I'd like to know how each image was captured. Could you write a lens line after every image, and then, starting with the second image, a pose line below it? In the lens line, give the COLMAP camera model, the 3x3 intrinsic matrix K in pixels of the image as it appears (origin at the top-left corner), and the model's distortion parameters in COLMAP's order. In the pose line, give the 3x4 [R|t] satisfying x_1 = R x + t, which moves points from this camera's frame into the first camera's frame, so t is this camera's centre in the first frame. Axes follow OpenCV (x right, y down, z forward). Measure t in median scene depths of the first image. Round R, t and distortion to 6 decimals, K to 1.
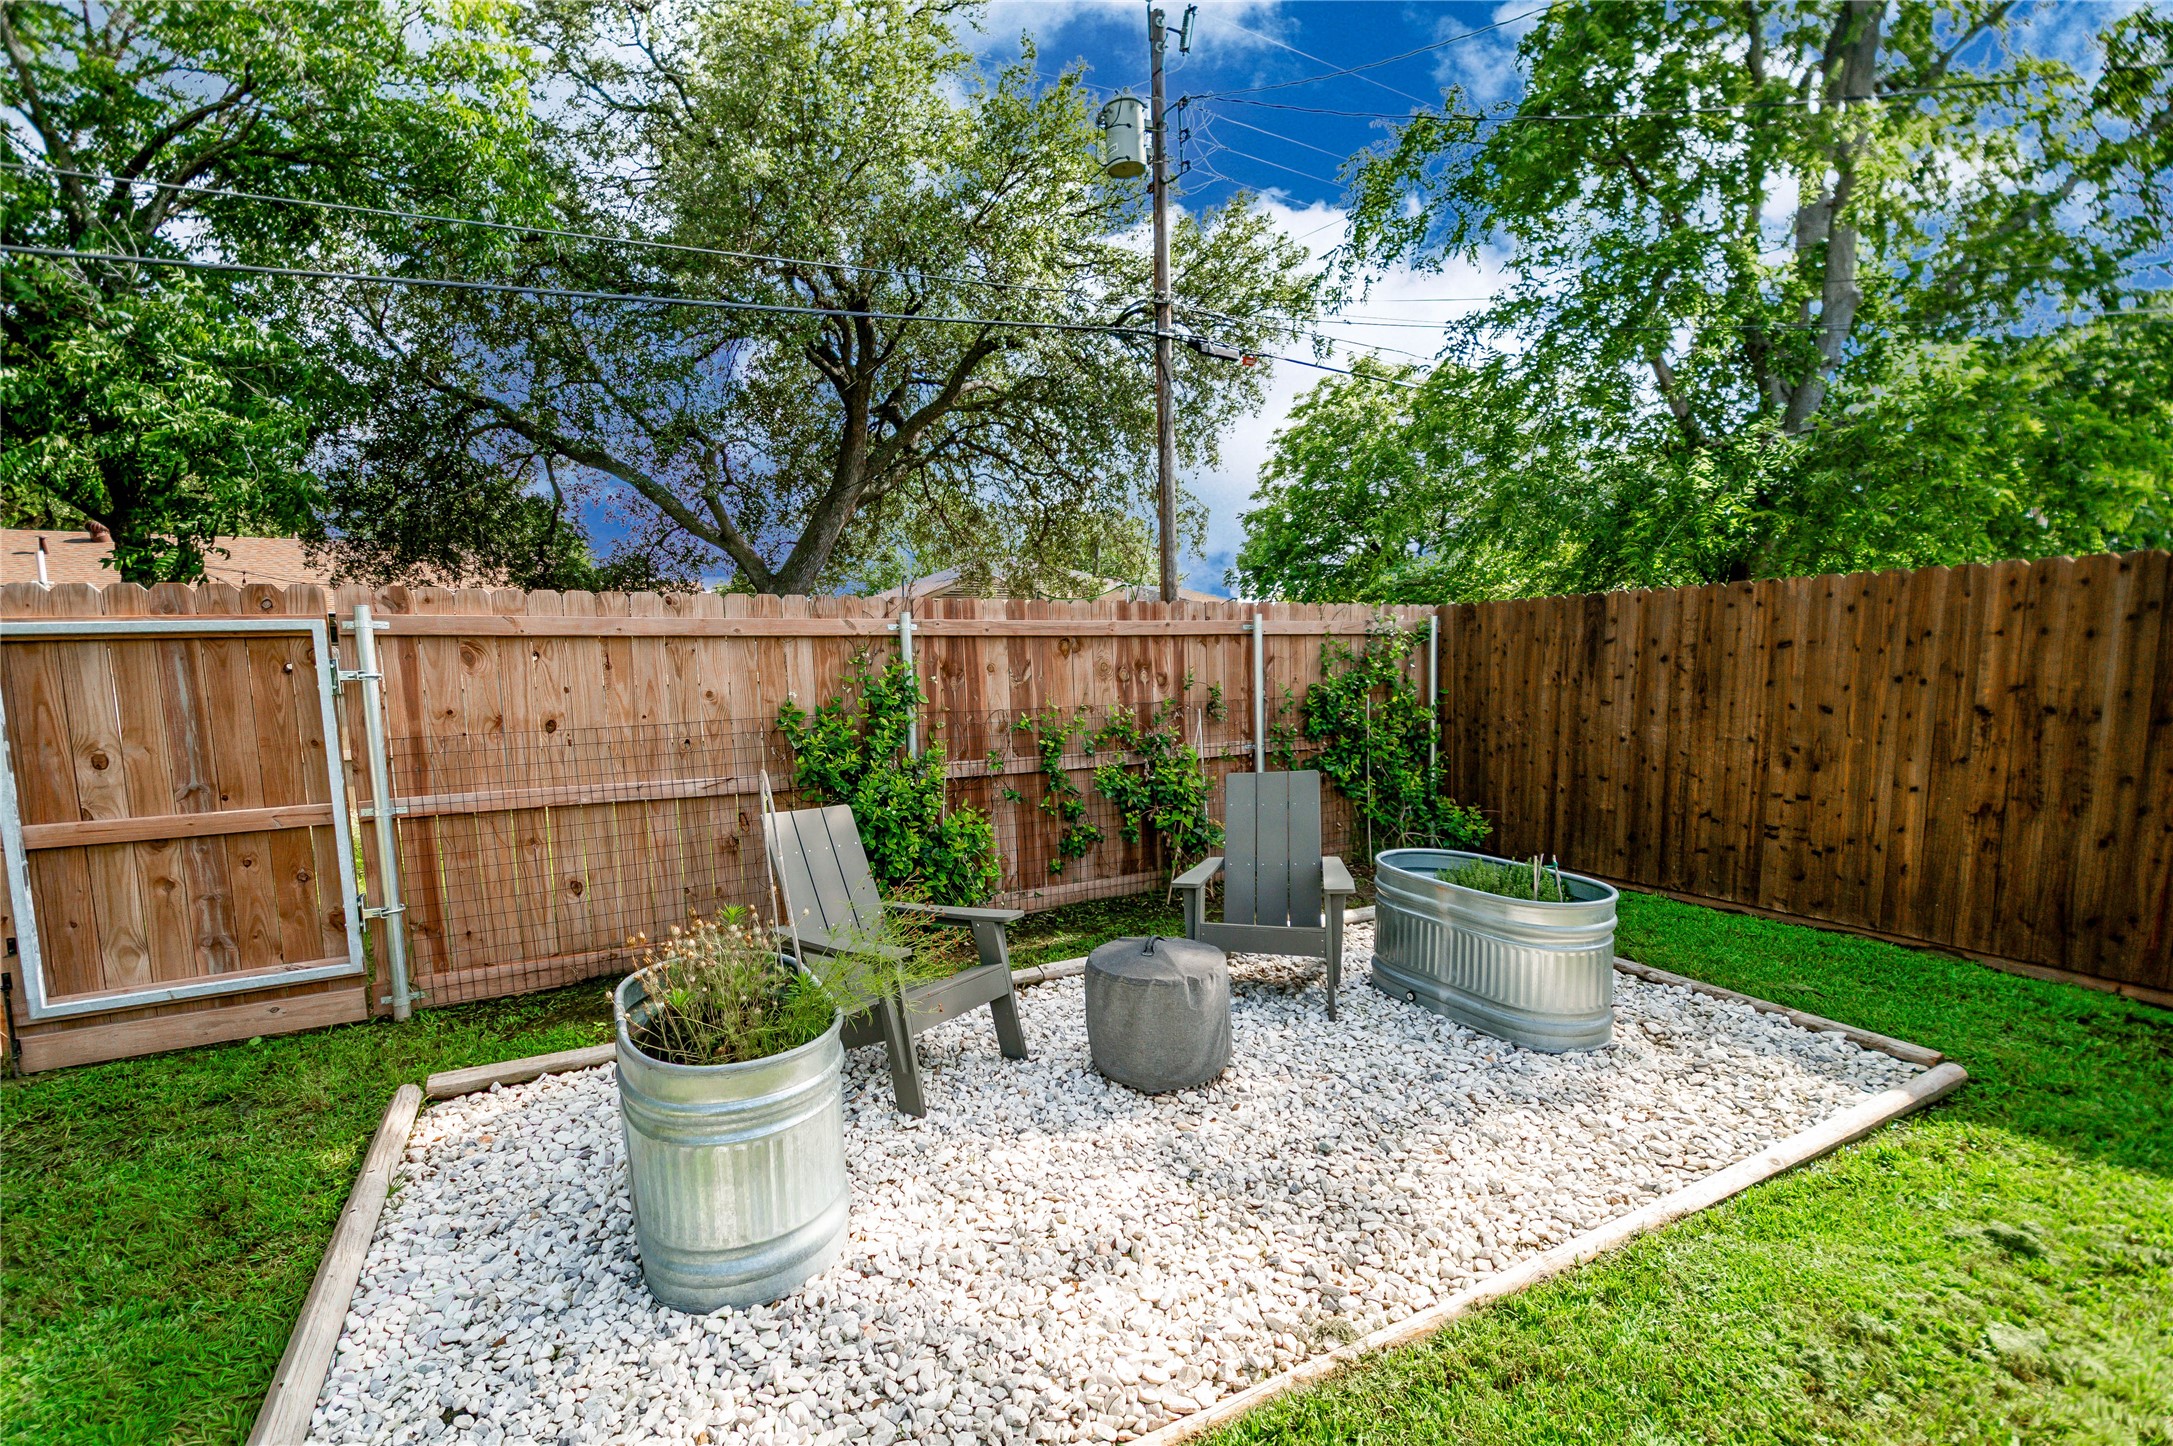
lens RADIAL K [[938.8, 0, 1074.4], [0, 938.8, 764.0], [0, 0, 1]] dist [0.003110, 0.000074]
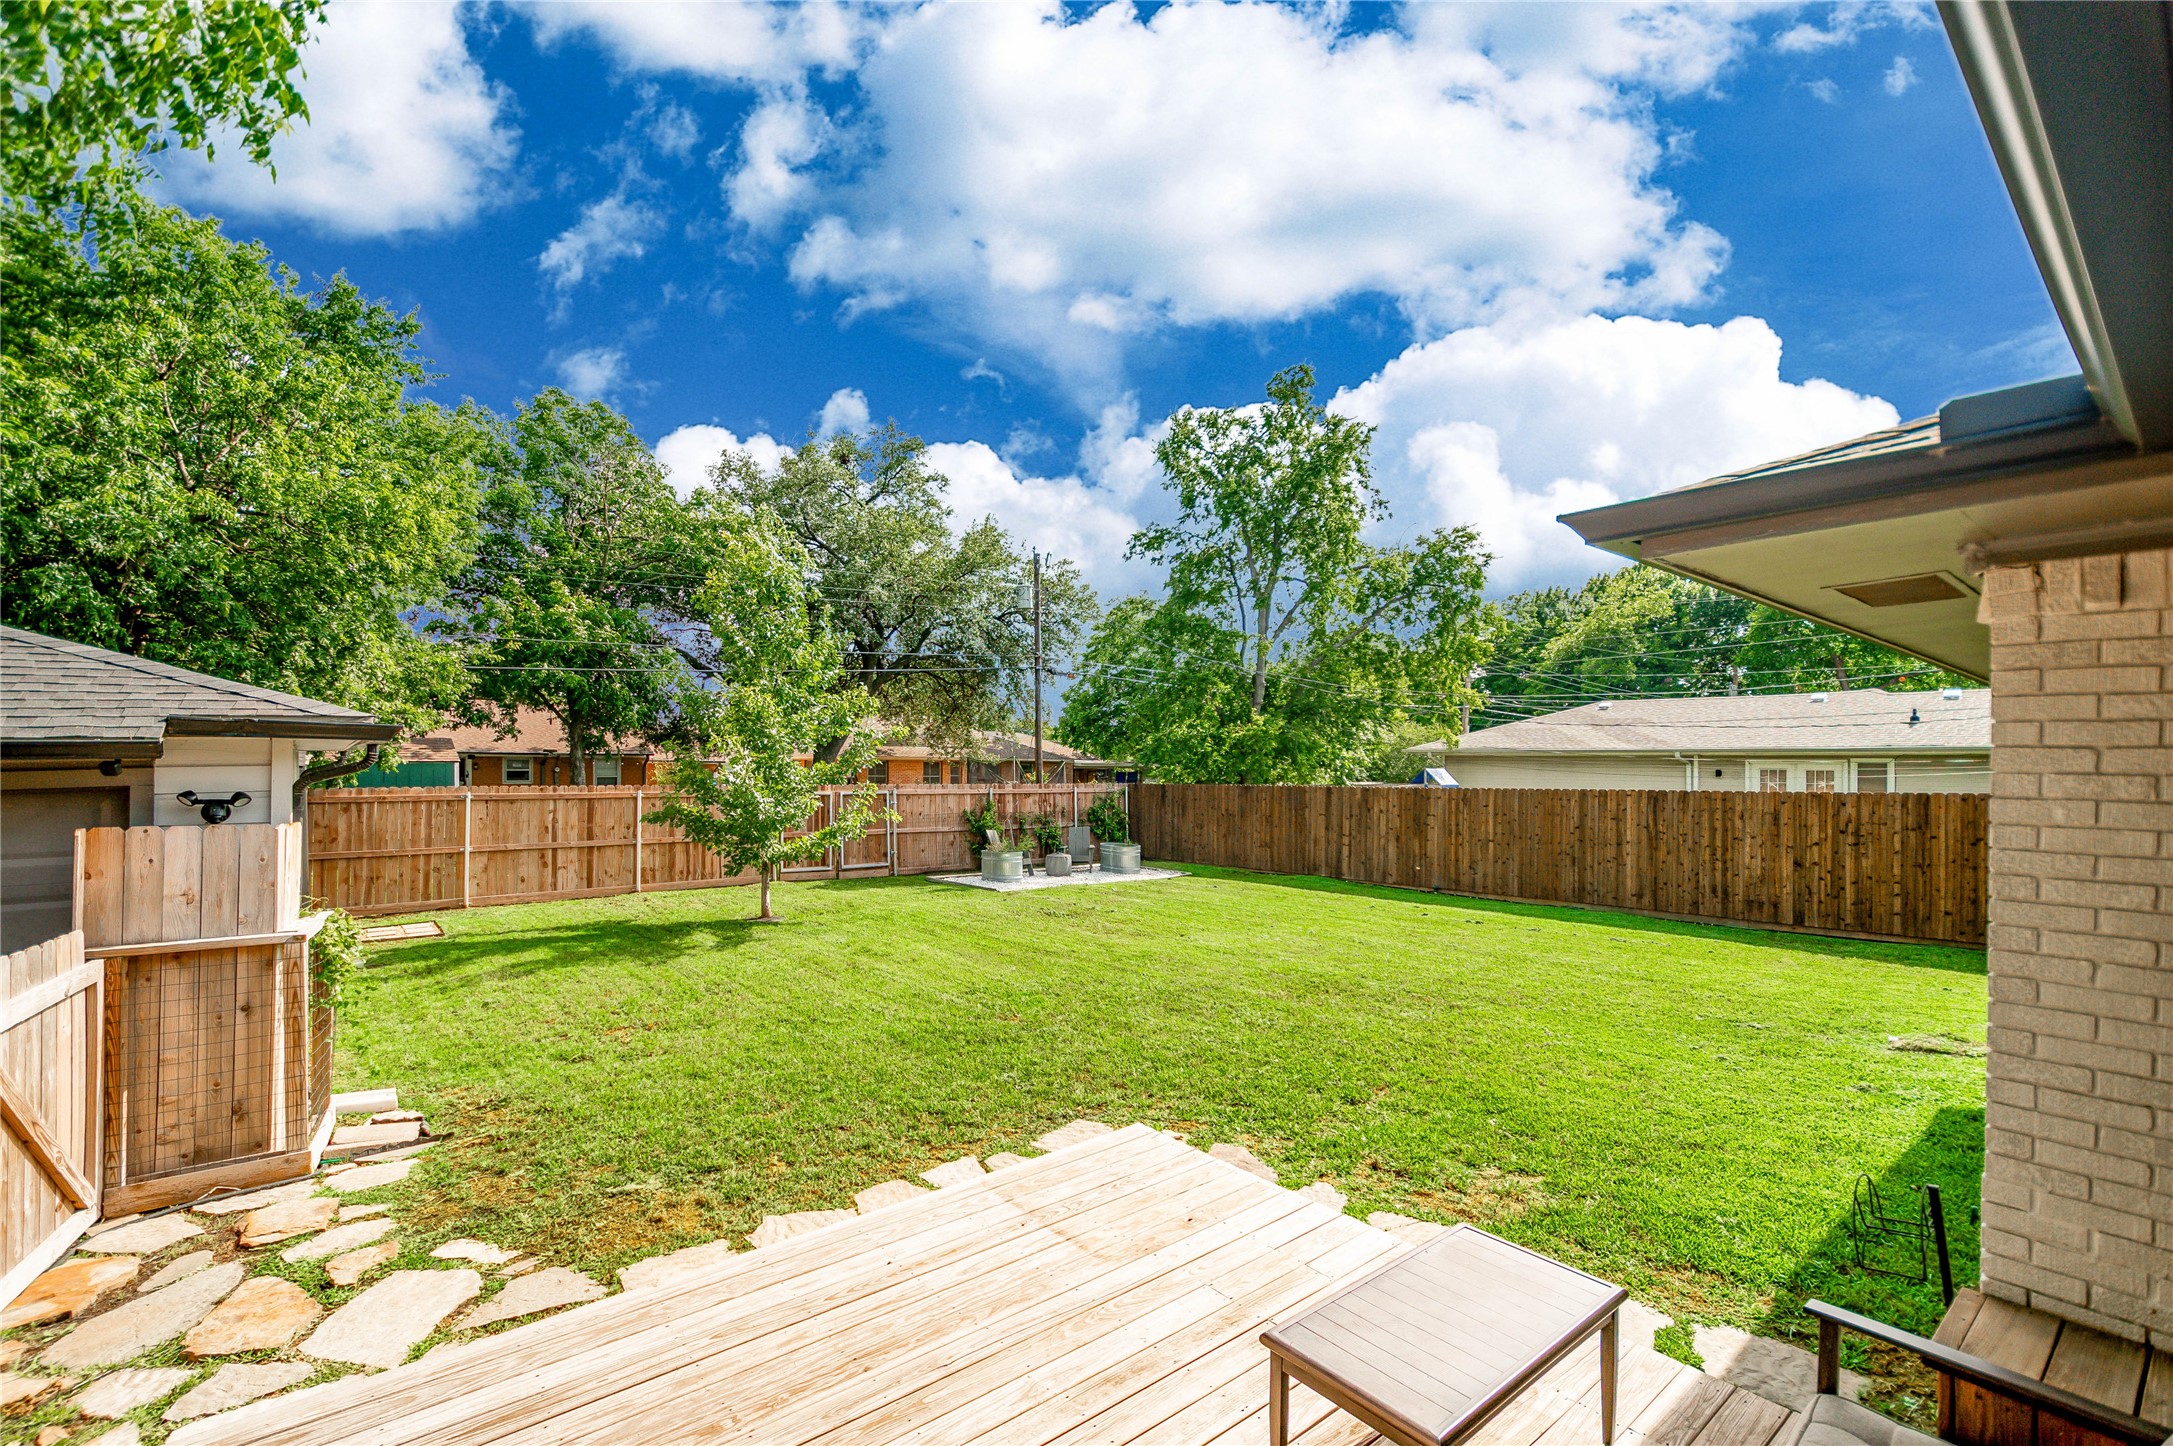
lens RADIAL K [[938.8, 0, 1074.4], [0, 938.8, 764.0], [0, 0, 1]] dist [0.003110, 0.000074]
pose [[0.981389, 0.019170, 0.191073, -0.549095], [0.005544, 0.991762, -0.127977, 0.235882], [-0.191952, 0.126654, 0.973197, -2.772237]]
